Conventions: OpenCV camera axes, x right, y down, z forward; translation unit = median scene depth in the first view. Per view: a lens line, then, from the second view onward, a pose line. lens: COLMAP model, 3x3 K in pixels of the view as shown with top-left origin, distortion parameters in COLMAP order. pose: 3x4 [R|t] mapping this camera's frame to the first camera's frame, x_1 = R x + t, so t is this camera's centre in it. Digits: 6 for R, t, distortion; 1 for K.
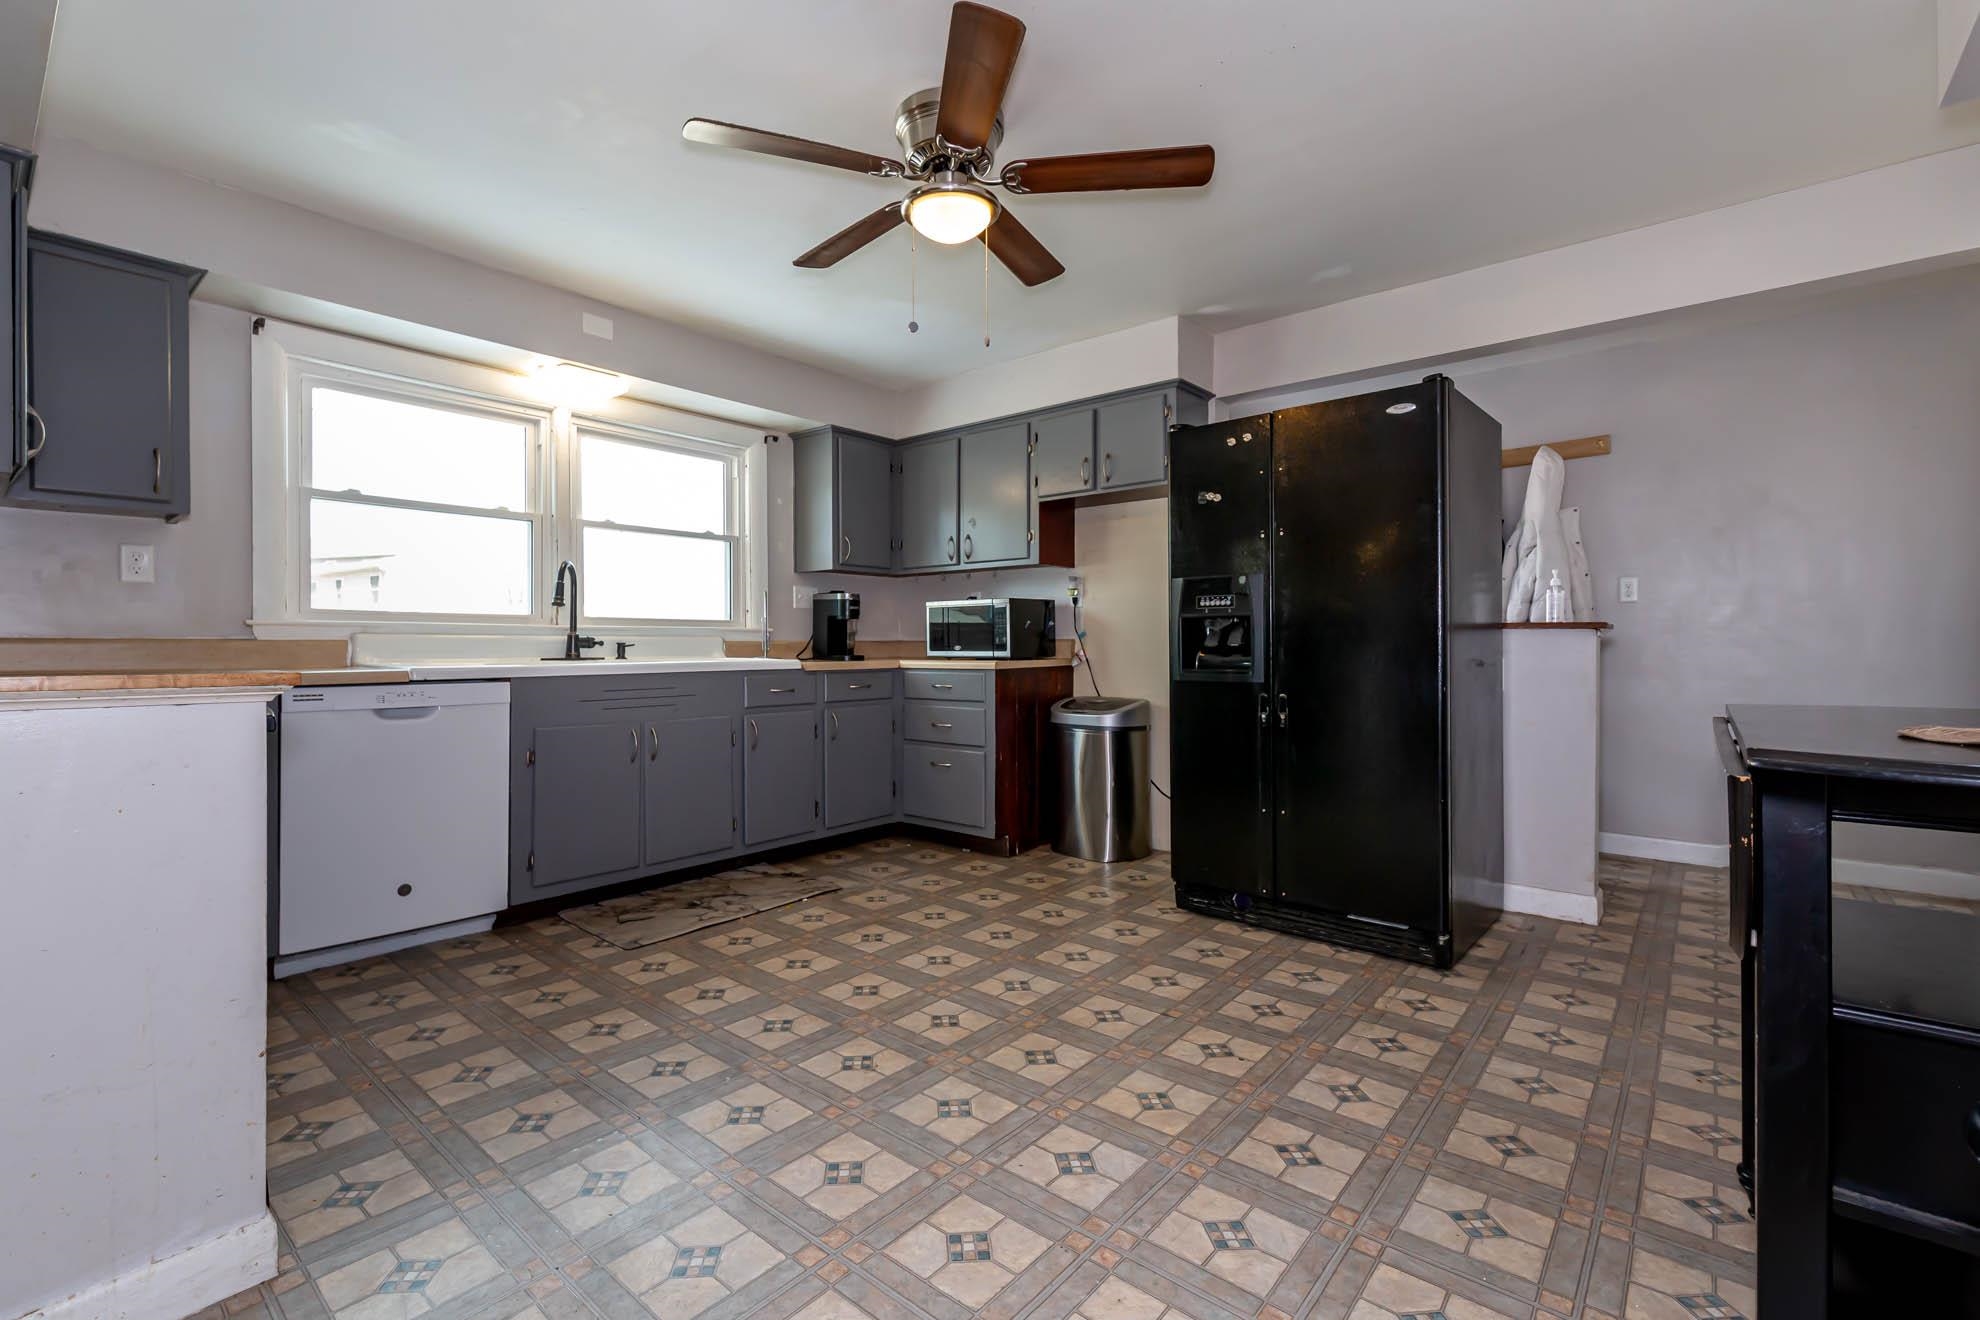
lens RADIAL K [[899.8, 0, 921.9], [0, 899.8, 641.6], [0, 0, 1]] dist [0.001487, -0.000618]
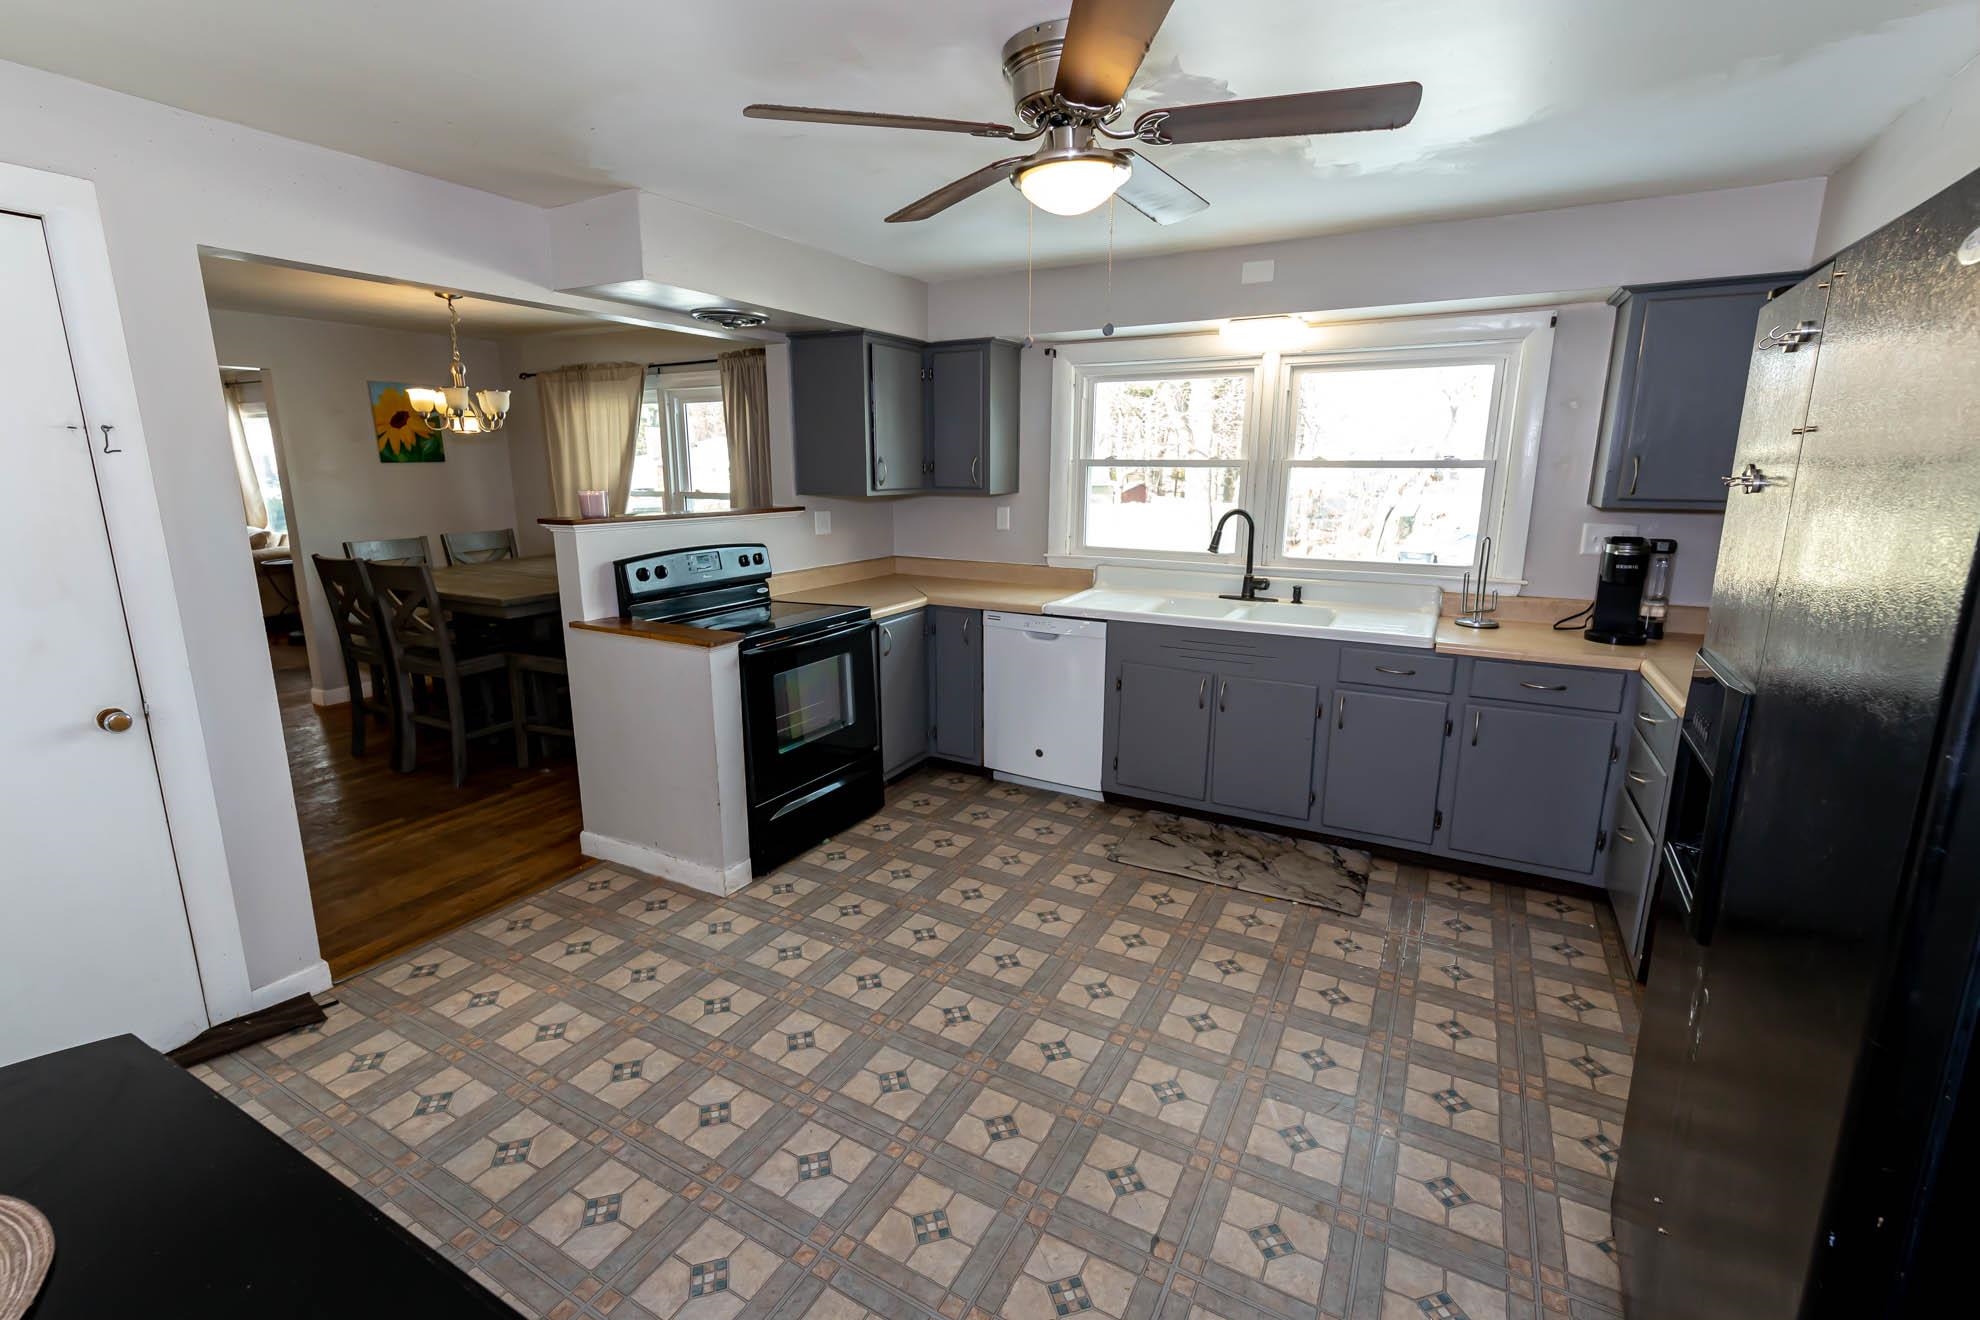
lens RADIAL K [[844.5, 0, 978.7], [0, 844.5, 641.6], [0, 0, 1]] dist [0.000938, -0.000084]
pose [[0.210746, 0.198970, -0.957077, 0.520757], [0.014211, 0.978339, 0.206520, -0.143284], [0.977438, -0.057124, 0.203353, 0.471454]]
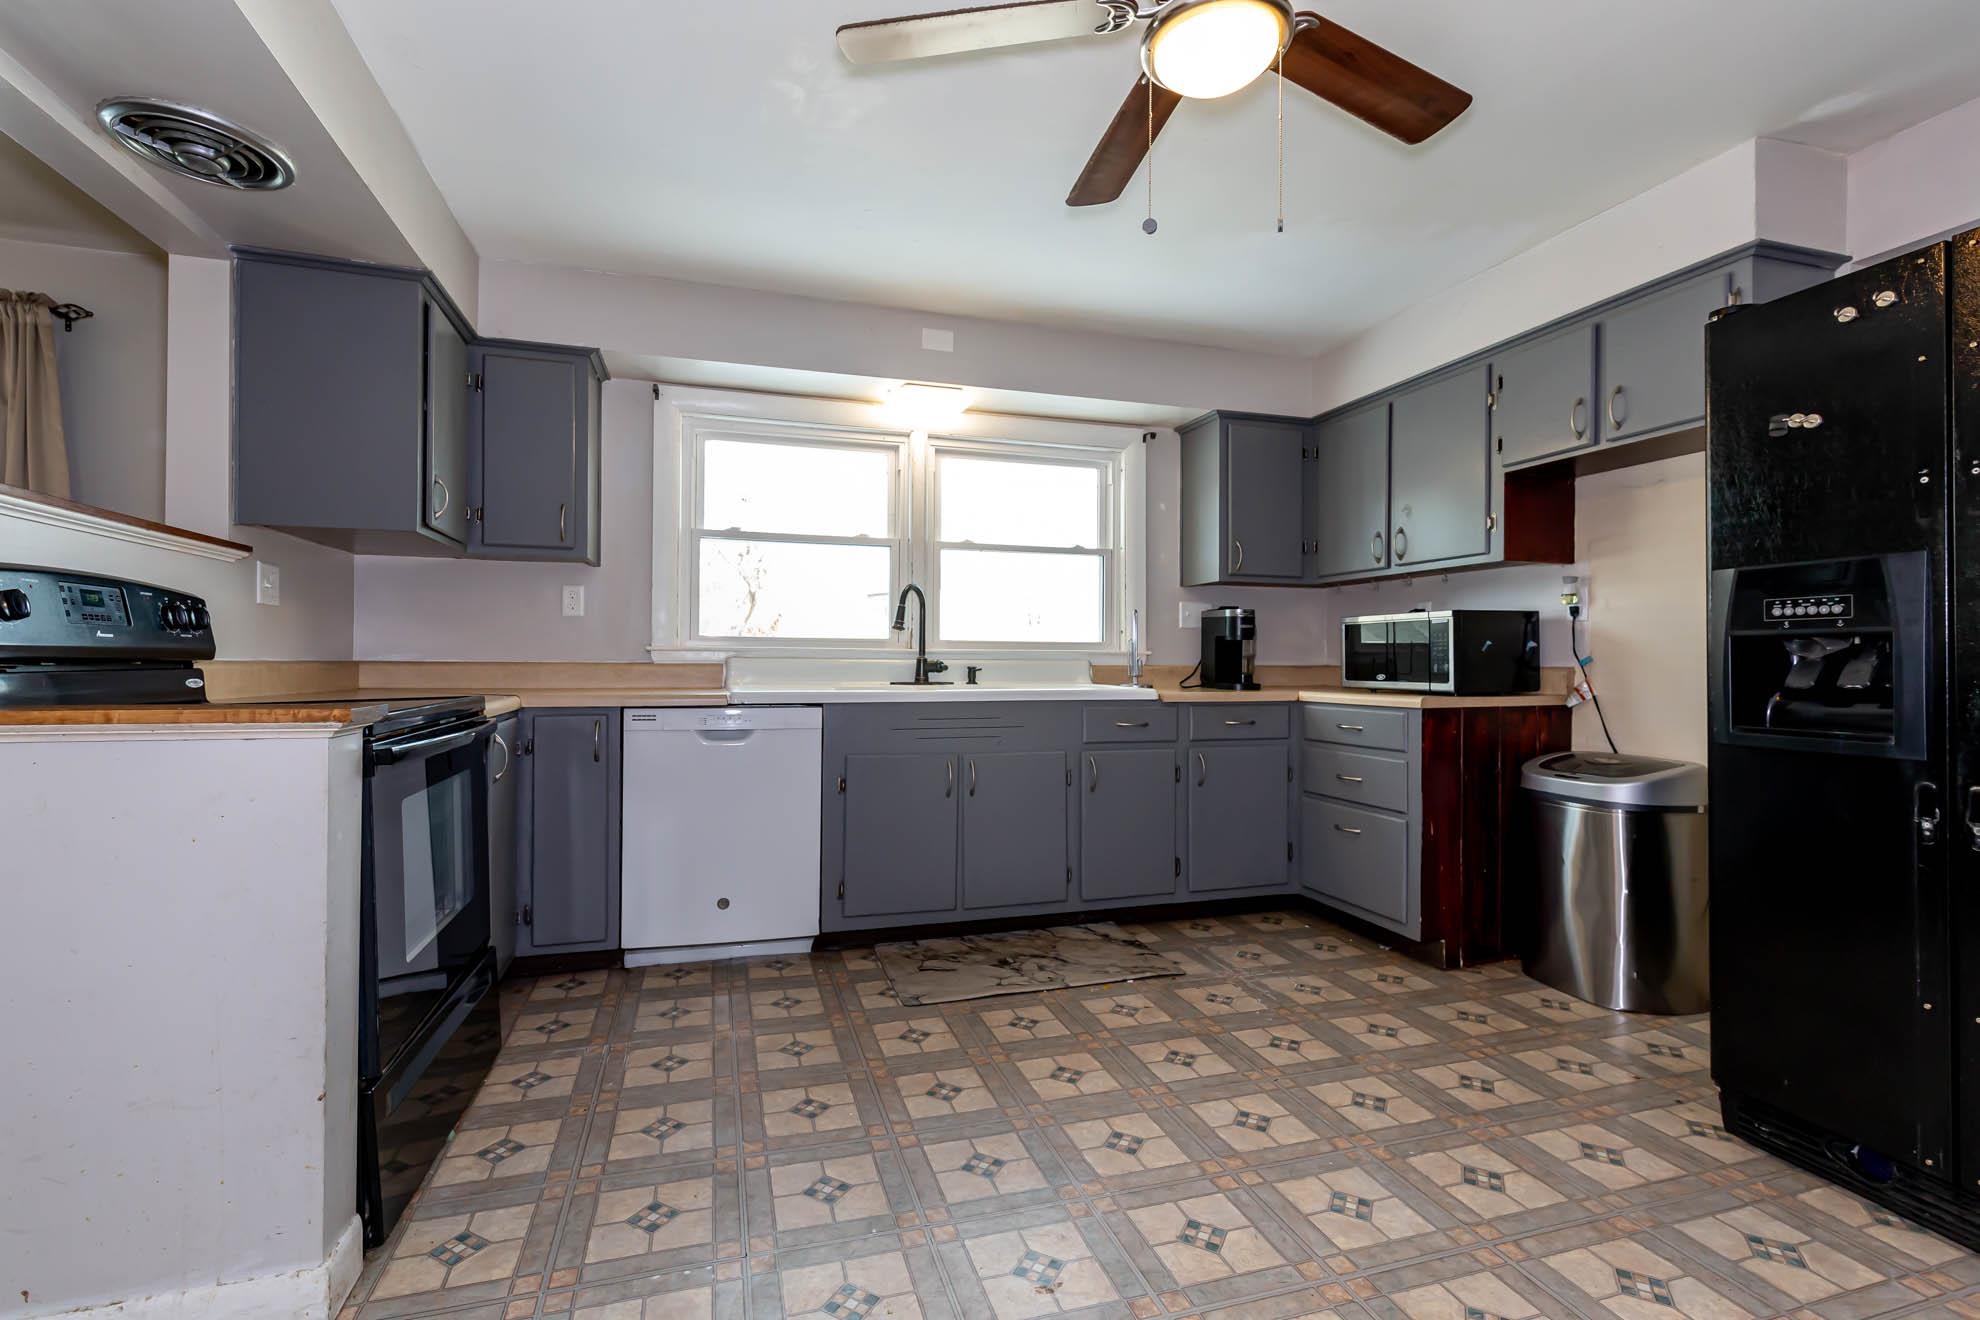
lens RADIAL K [[855.5, 0, 939.6], [0, 855.5, 654.9], [0, 0, 1]] dist [0.003972, -0.000898]
pose [[0.845982, 0.002472, -0.533206, 0.127032], [-0.004618, 0.999986, -0.002690, -0.009304], [0.533191, 0.004738, 0.845981, 0.216228]]
